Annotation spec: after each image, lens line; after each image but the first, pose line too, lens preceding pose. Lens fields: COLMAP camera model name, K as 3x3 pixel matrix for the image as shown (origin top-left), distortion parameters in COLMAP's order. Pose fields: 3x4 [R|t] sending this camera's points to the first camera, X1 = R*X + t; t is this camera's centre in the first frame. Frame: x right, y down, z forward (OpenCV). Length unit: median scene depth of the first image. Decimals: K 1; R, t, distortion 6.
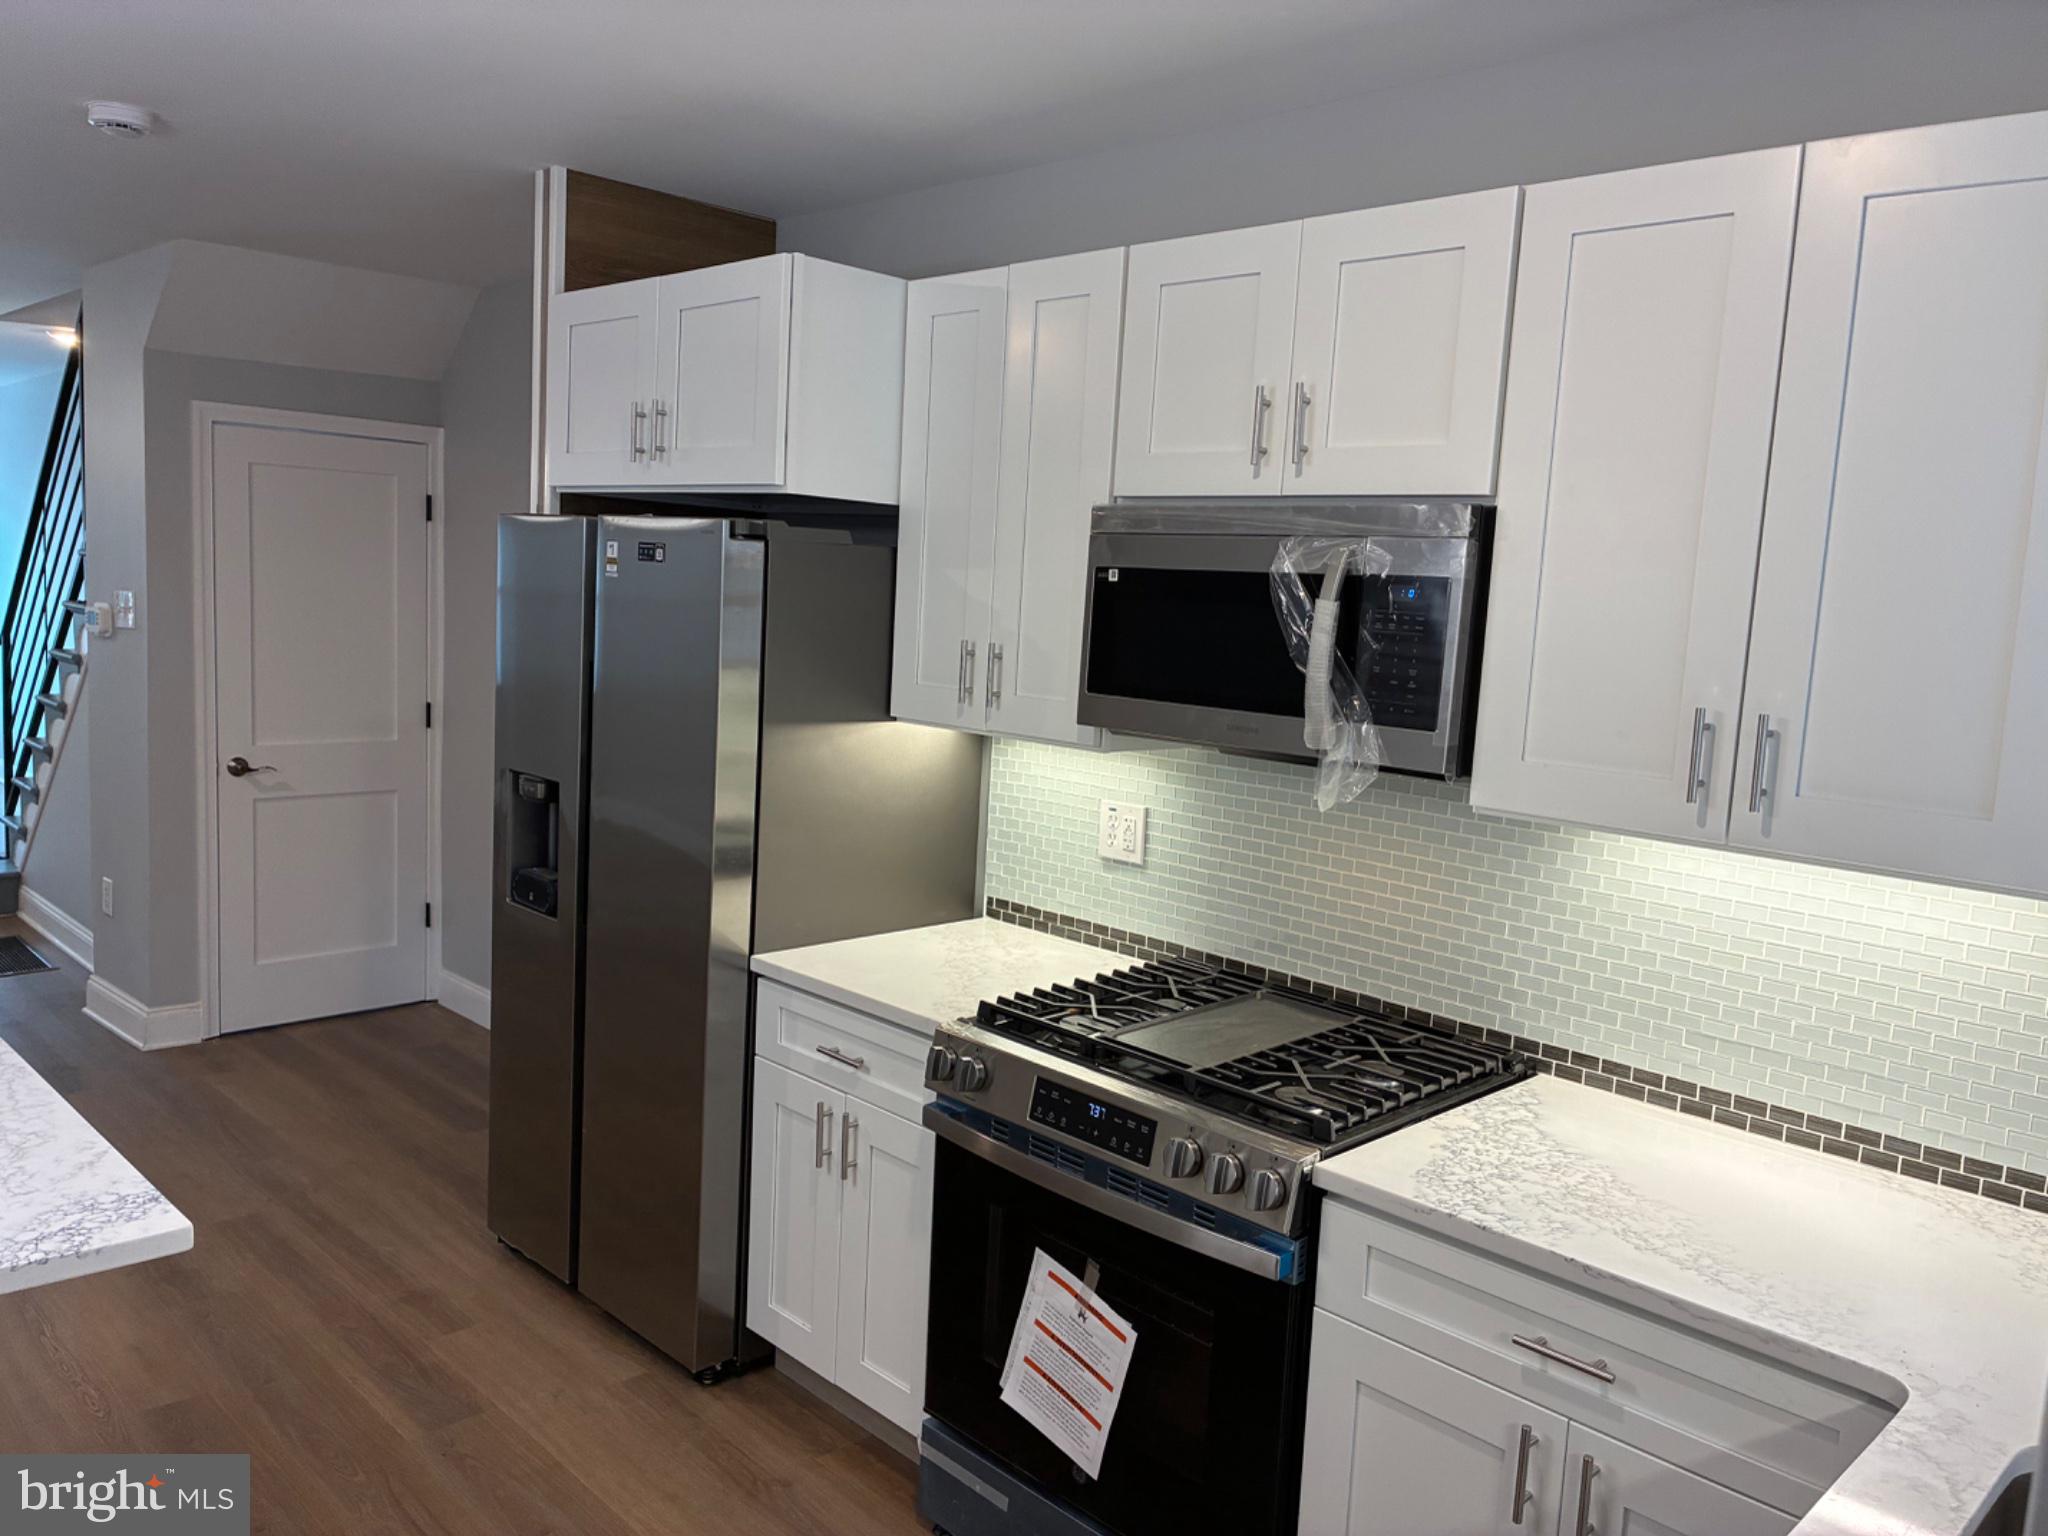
lens RADIAL K [[1539.8, 0, 1032.5], [0, 1539.8, 772.8], [0, 0, 1]] dist [0.051893, -0.068443]
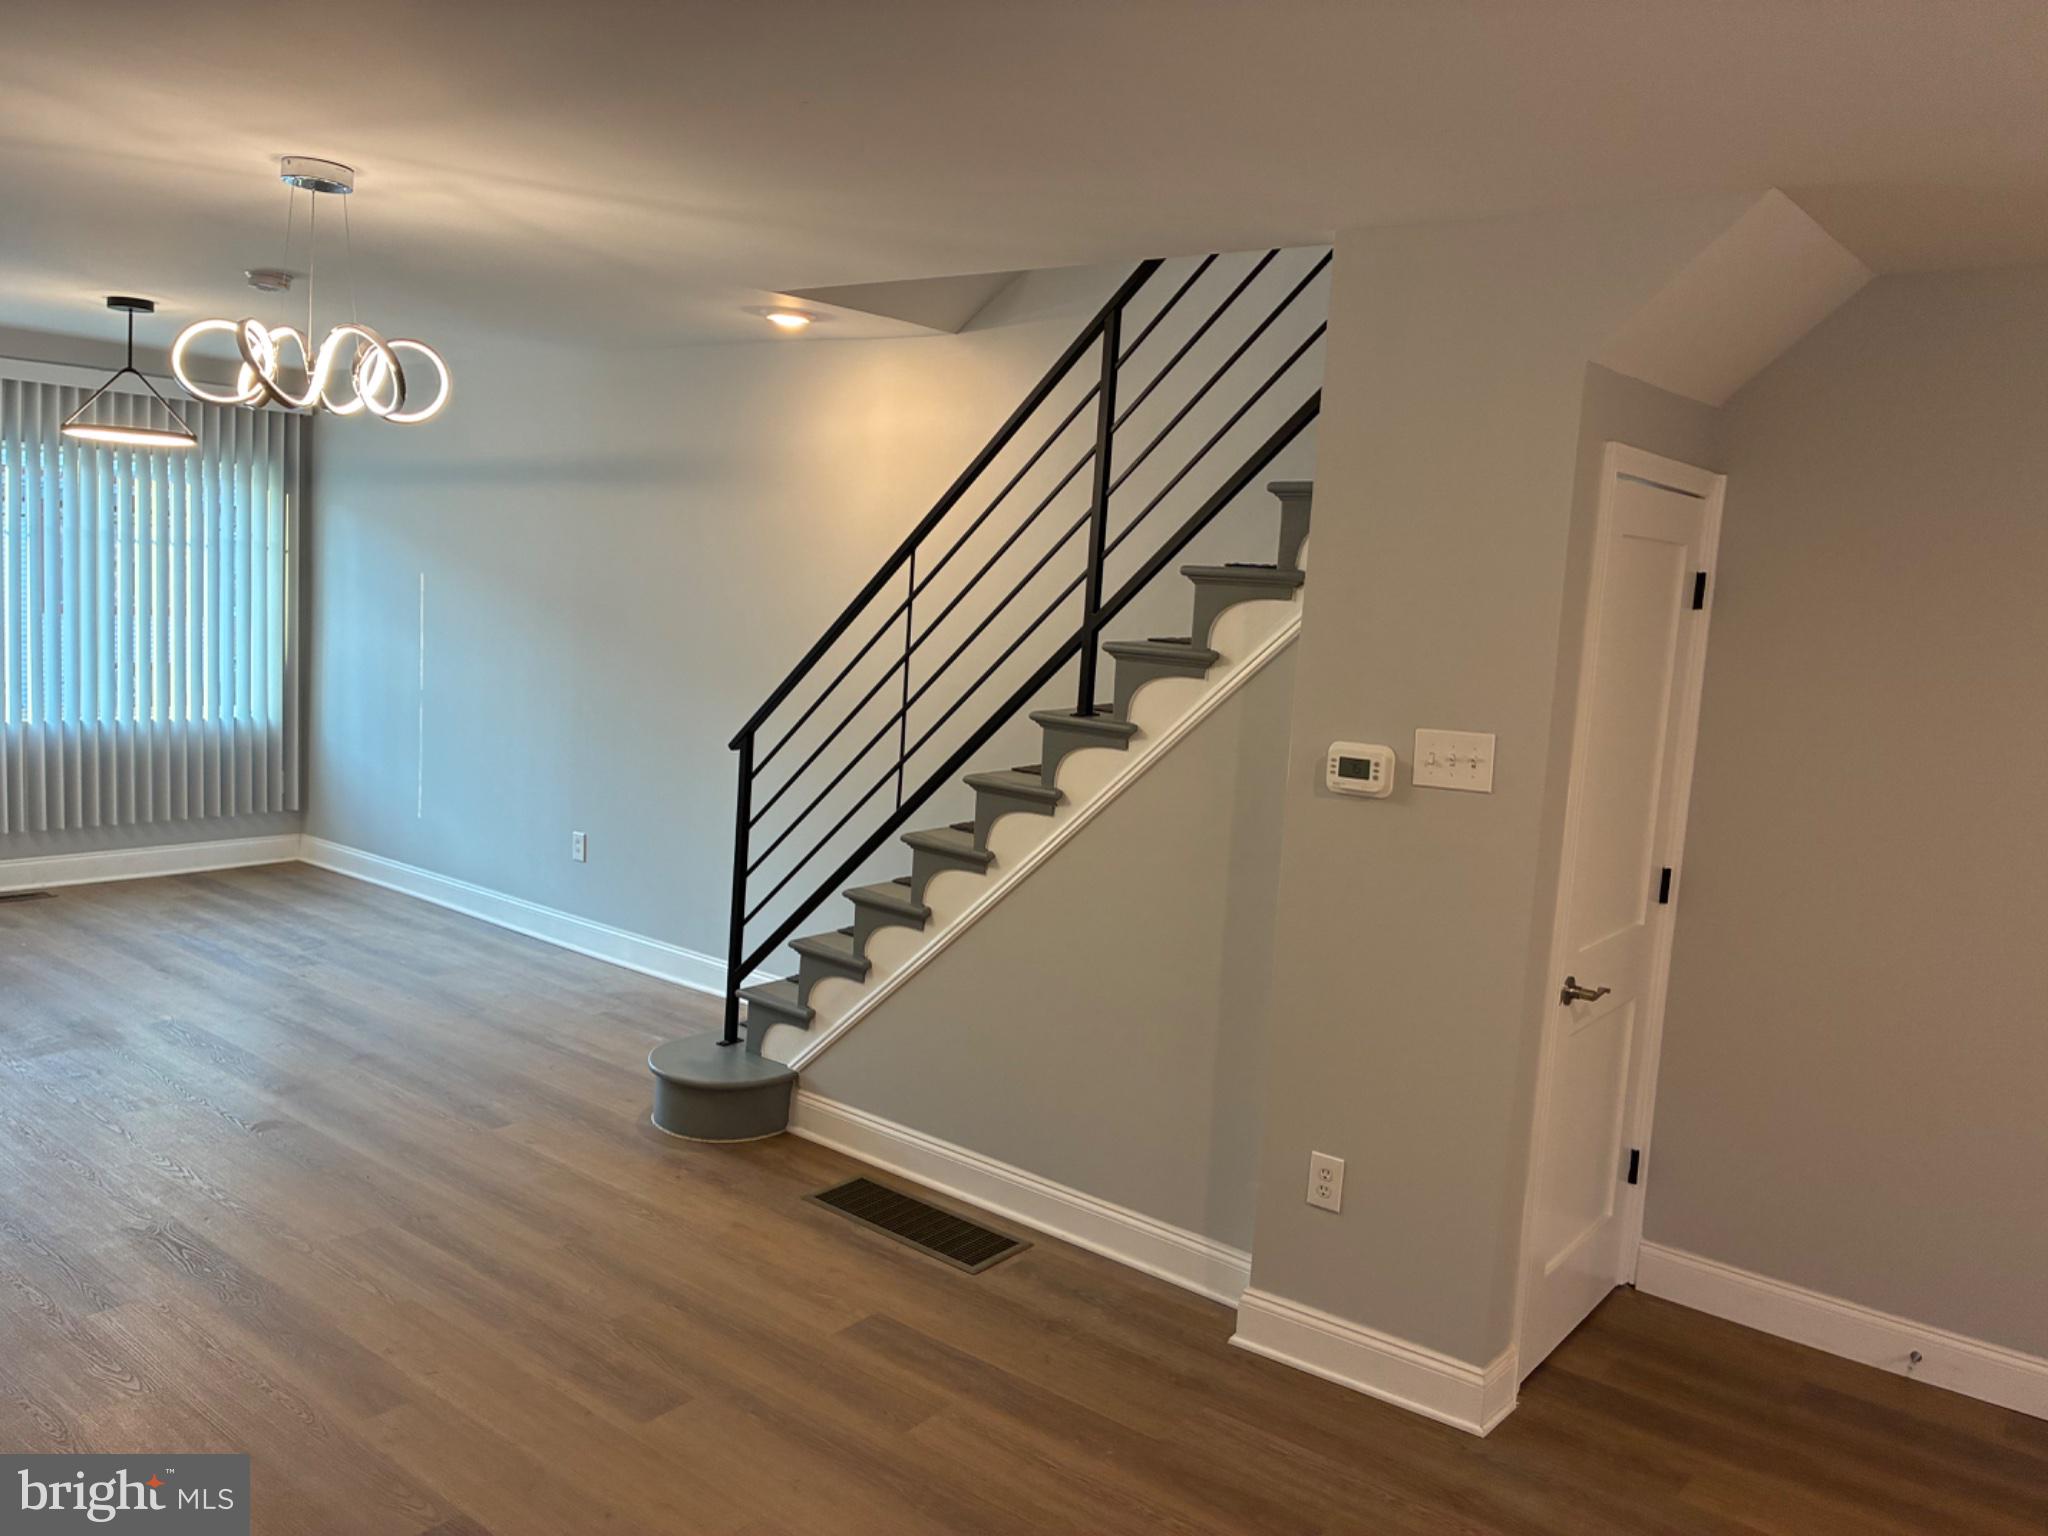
lens RADIAL K [[1539.8, 0, 1018.3], [0, 1539.8, 768.5], [0, 0, 1]] dist [0.051893, -0.068443]
pose [[0.993570, -0.010669, 0.112720, -1.604363], [0.009125, 0.999857, 0.014208, -0.217542], [-0.112855, -0.013088, 0.993525, 0.723710]]
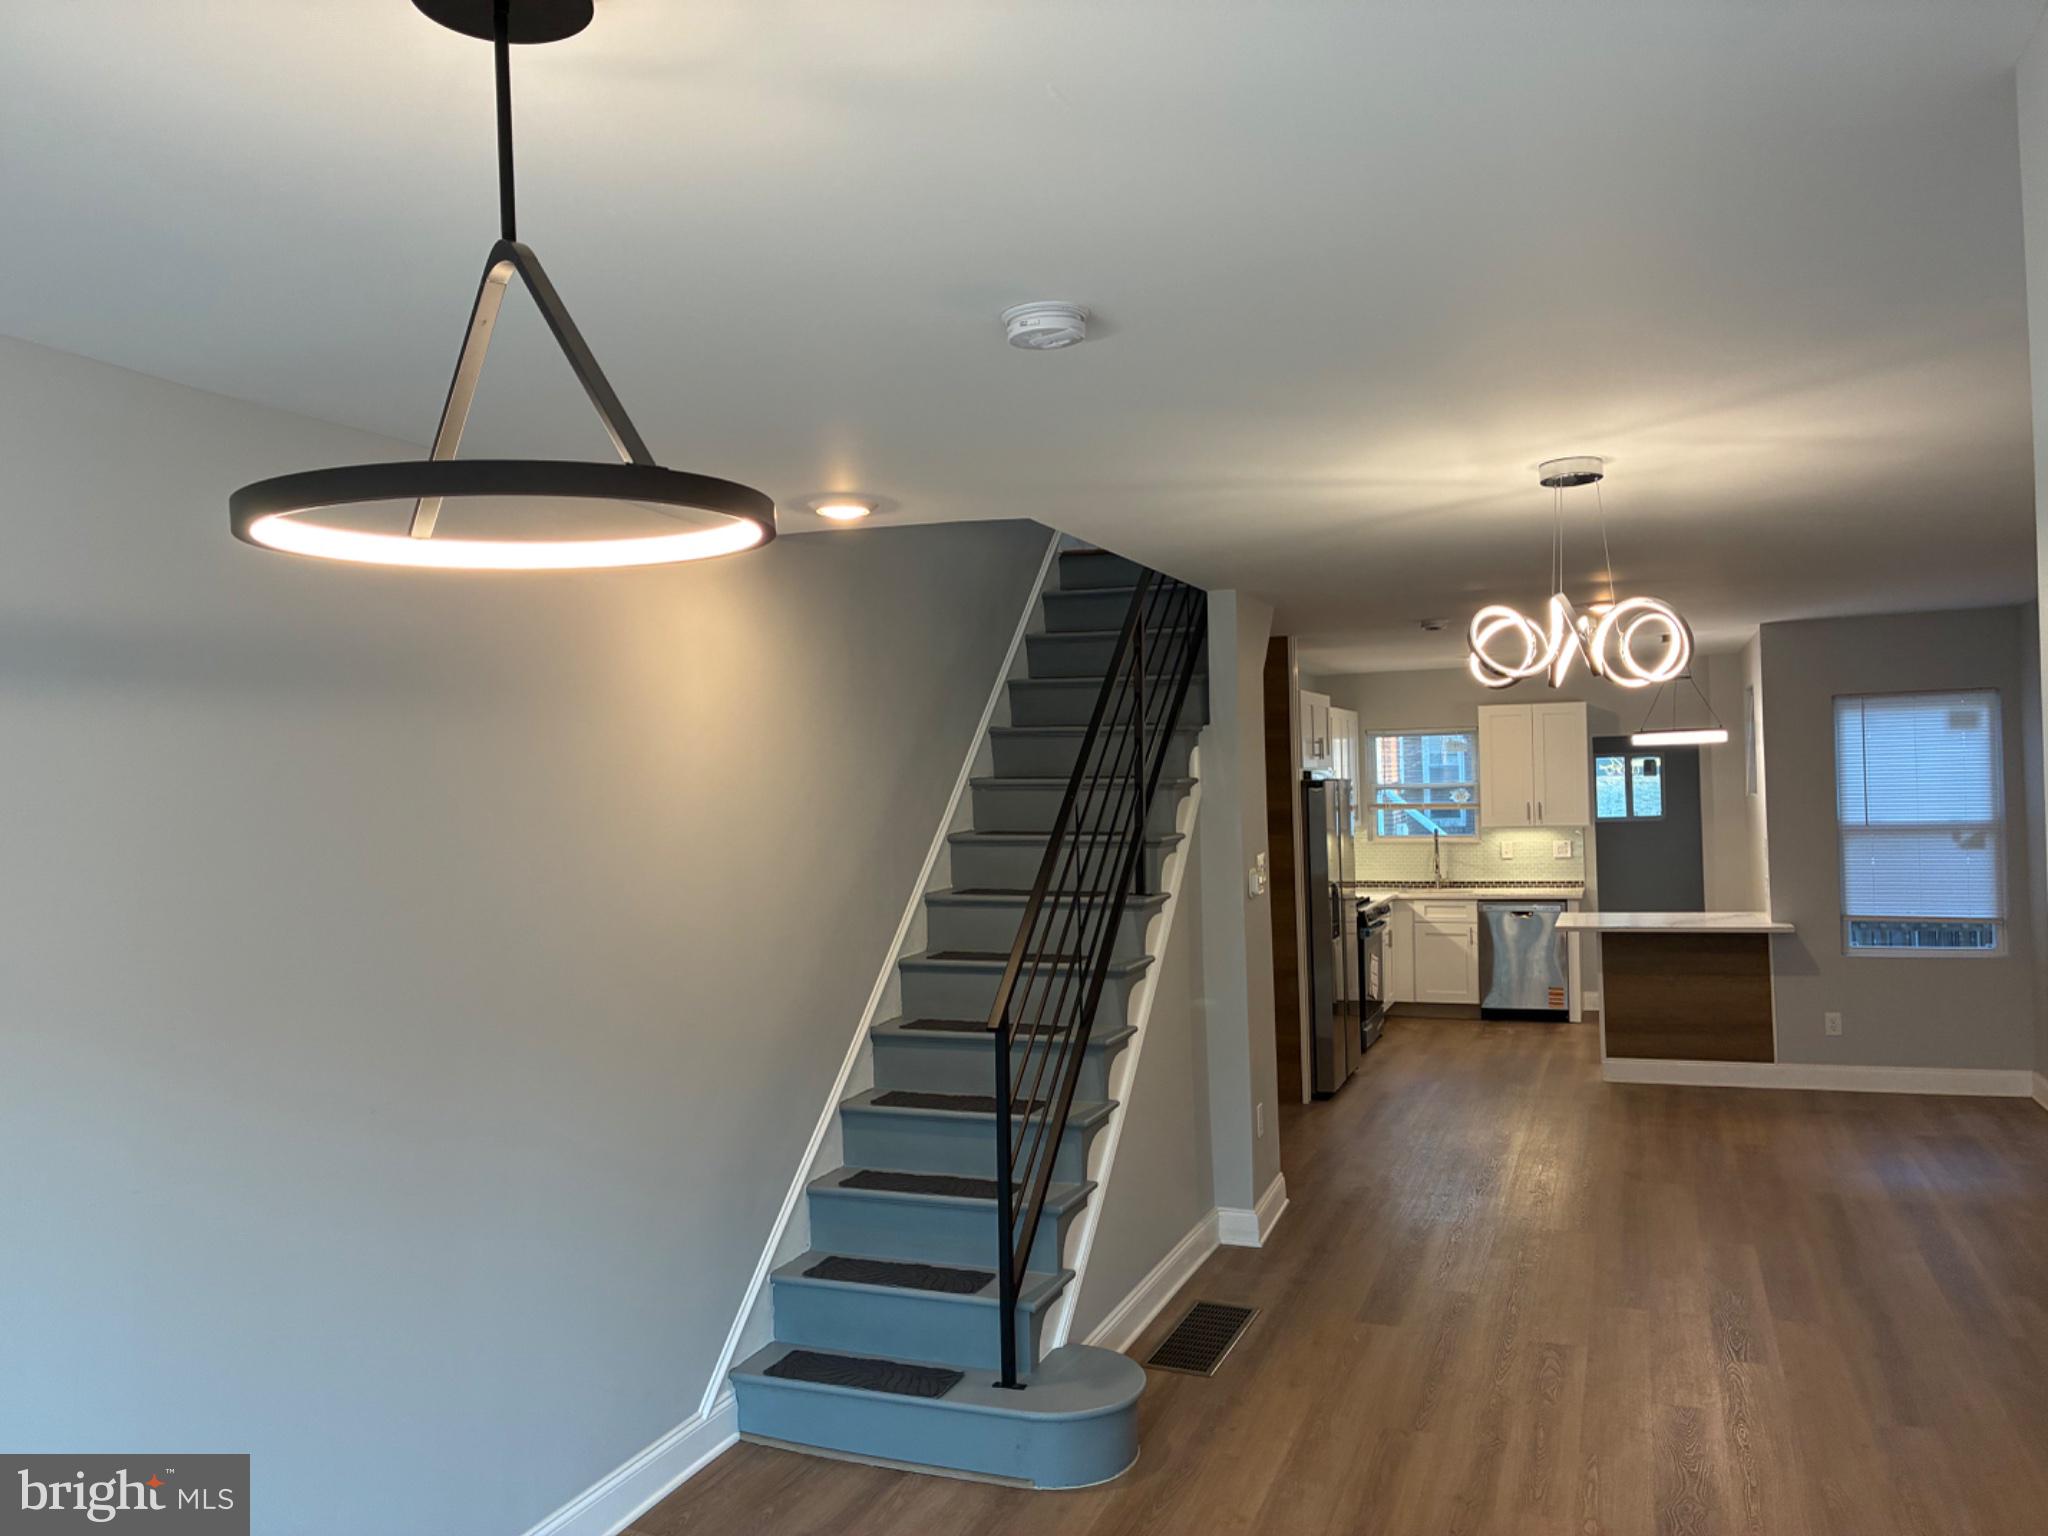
lens RADIAL K [[1539.8, 0, 1035.2], [0, 1539.8, 766.5], [0, 0, 1]] dist [0.051893, -0.068443]
pose [[-0.399374, -0.037138, 0.916036, -3.172216], [0.116842, 0.988969, 0.091036, -0.618144], [-0.909312, 0.143389, -0.390629, 3.148403]]
